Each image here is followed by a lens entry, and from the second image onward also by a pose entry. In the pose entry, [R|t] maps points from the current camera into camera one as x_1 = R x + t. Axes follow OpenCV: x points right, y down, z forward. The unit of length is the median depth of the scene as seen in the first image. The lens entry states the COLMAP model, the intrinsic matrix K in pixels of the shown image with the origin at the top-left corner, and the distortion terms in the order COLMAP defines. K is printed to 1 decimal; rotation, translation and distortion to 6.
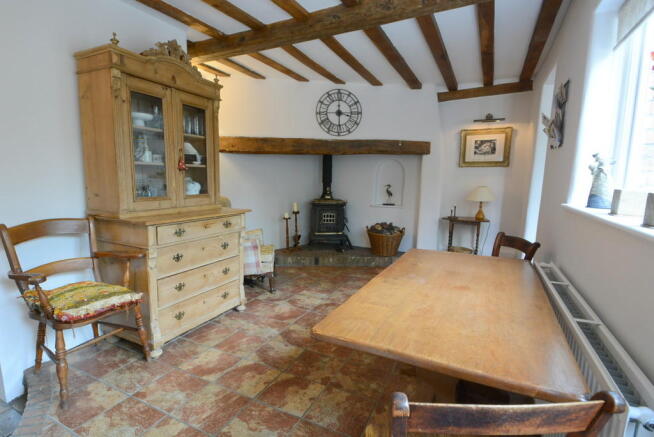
lens RADIAL K [[326.0, 0, 317.8], [0, 326.0, 222.1], [0, 0, 1]] dist [-0.022345, -0.000869]
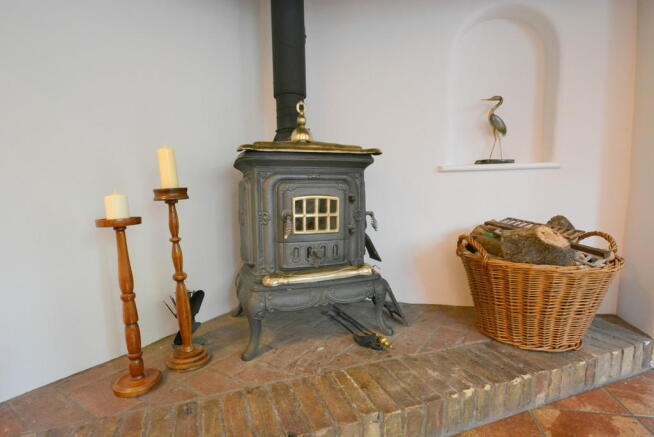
lens RADIAL K [[326.0, 0, 317.8], [0, 326.0, 222.1], [0, 0, 1]] dist [-0.022345, -0.000869]
pose [[0.965660, -0.053853, 0.254168, -0.028792], [0.063123, 0.997600, -0.028453, 0.001462], [-0.252026, 0.043520, 0.966741, 0.756255]]
